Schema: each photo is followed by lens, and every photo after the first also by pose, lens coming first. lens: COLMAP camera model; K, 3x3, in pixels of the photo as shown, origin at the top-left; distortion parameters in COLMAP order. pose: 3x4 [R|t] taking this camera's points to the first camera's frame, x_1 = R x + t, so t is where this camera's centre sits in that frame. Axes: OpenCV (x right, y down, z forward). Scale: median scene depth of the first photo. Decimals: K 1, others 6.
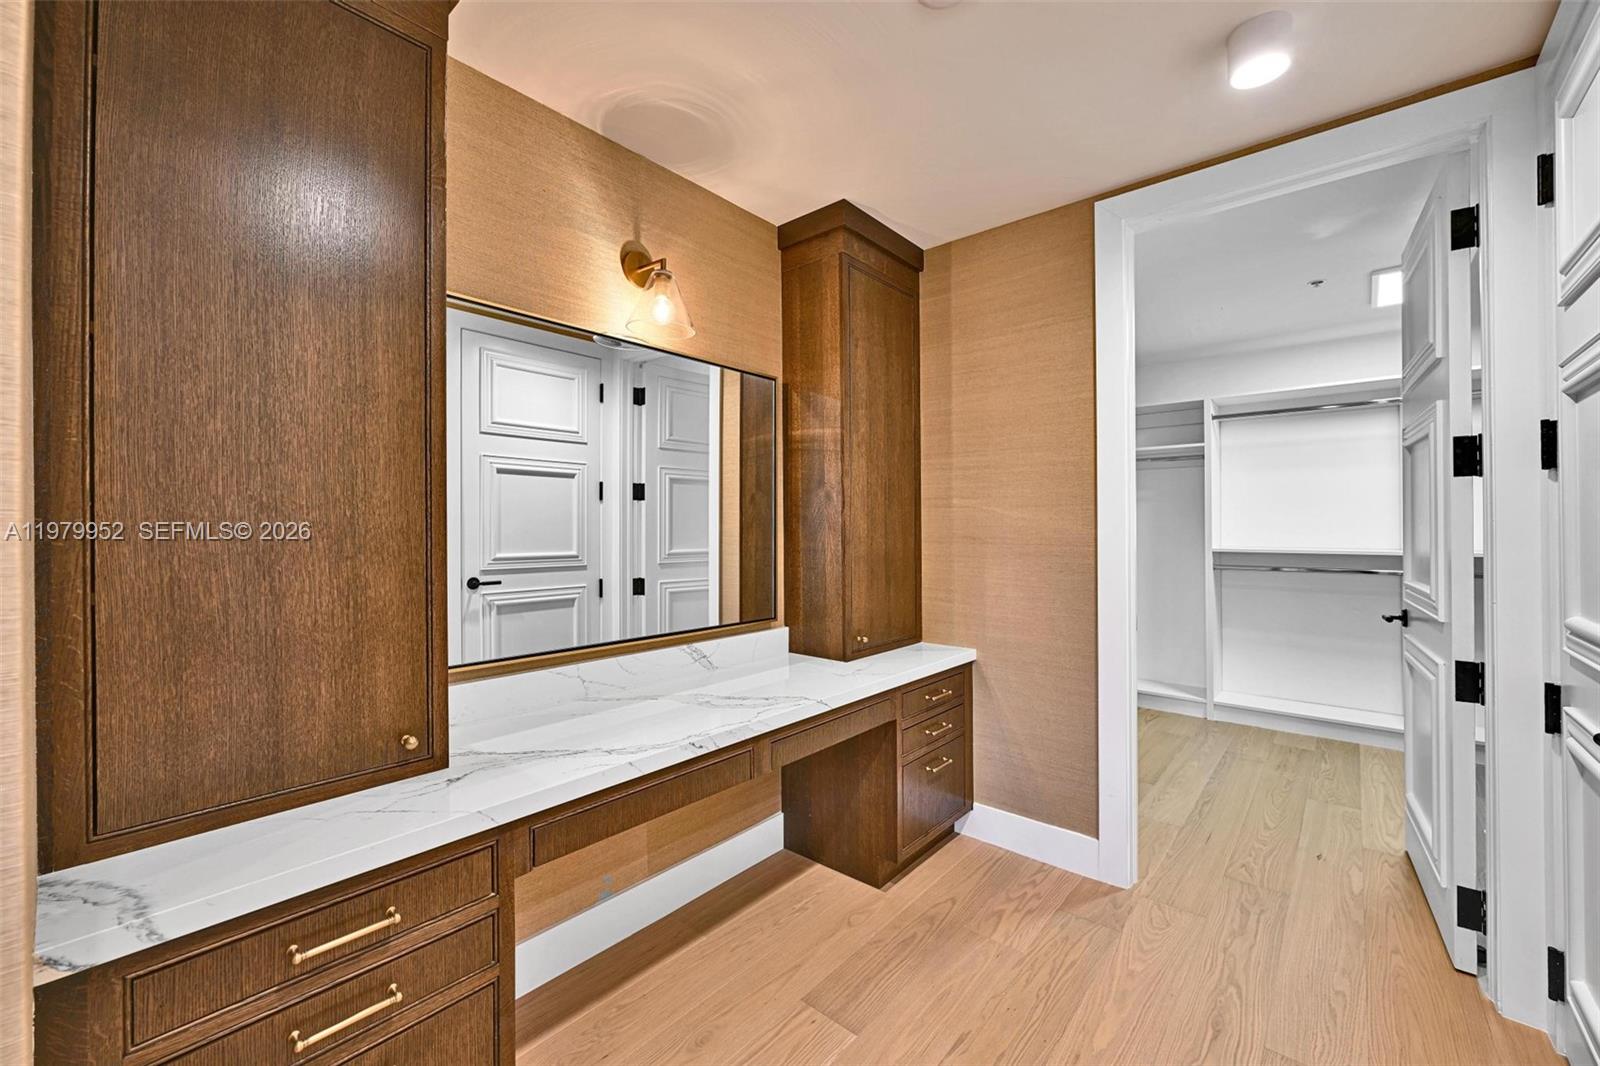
lens RADIAL K [[640.3, 0, 782.7], [0, 640.3, 516.7], [0, 0, 1]] dist [0.021709, -0.005274]
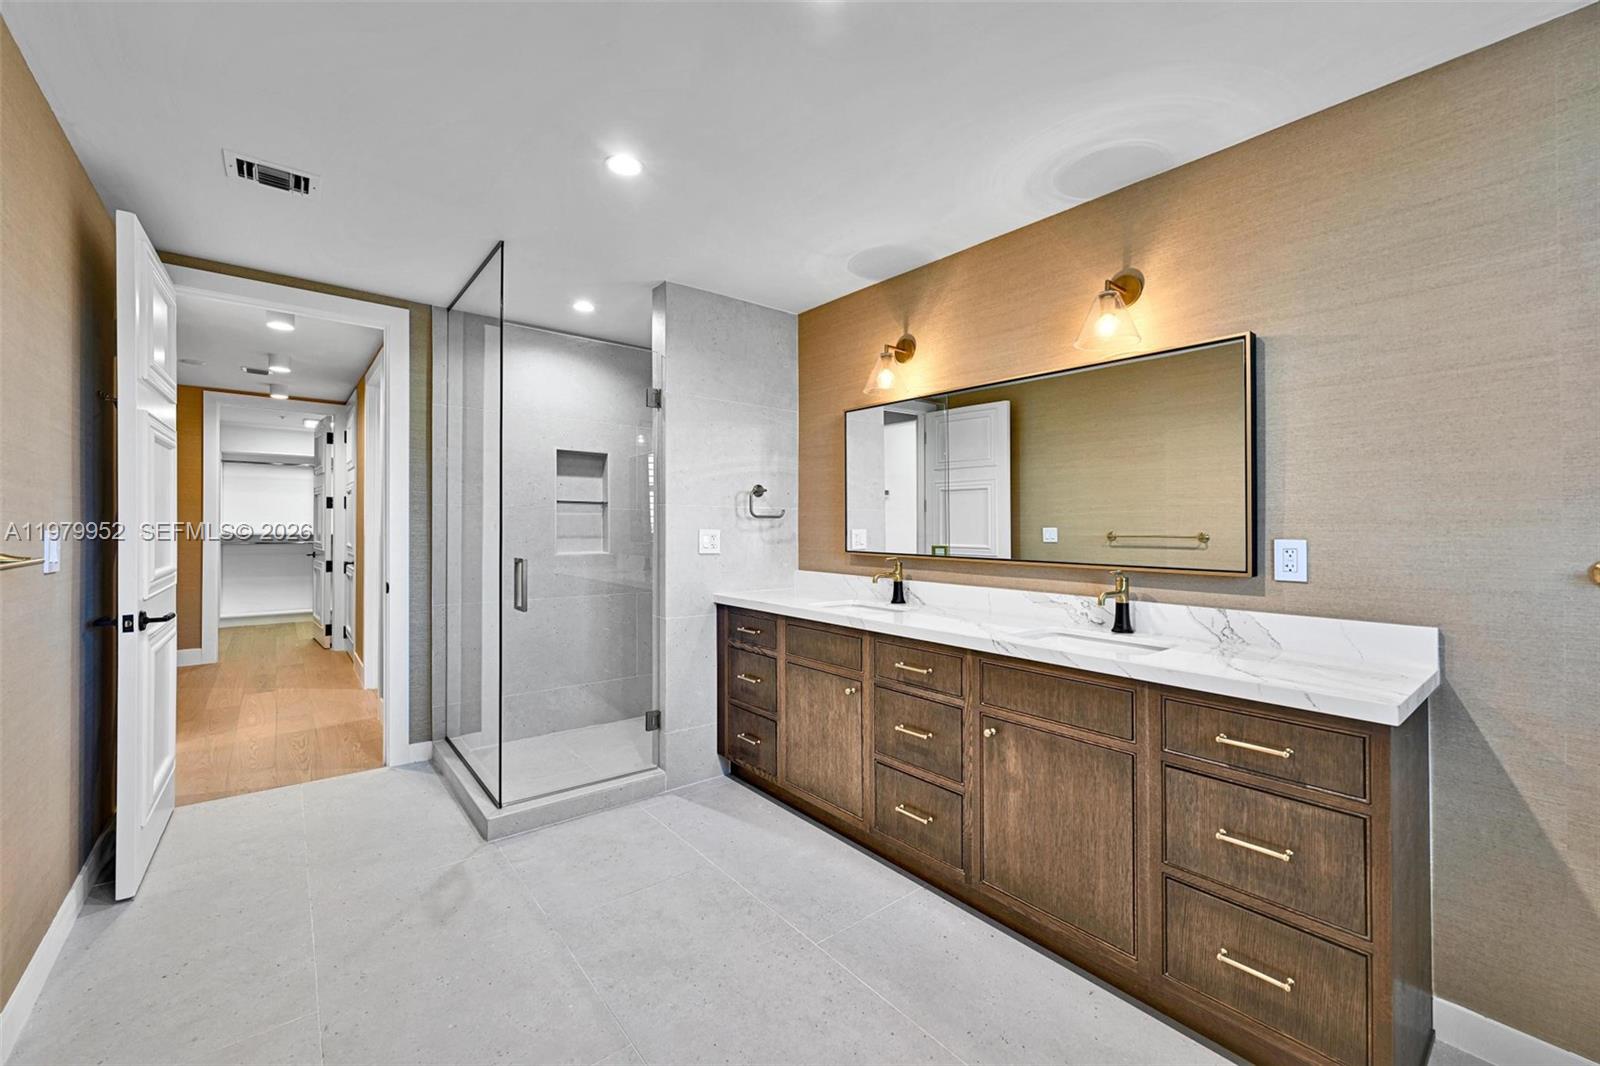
lens RADIAL K [[640.3, 0, 782.7], [0, 640.3, 516.7], [0, 0, 1]] dist [0.021709, -0.005274]
pose [[0.176708, 0.022910, 0.983997, -1.657240], [-0.000095, 0.999729, -0.023259, 0.053833], [-0.984263, 0.004016, 0.176663, -1.716042]]
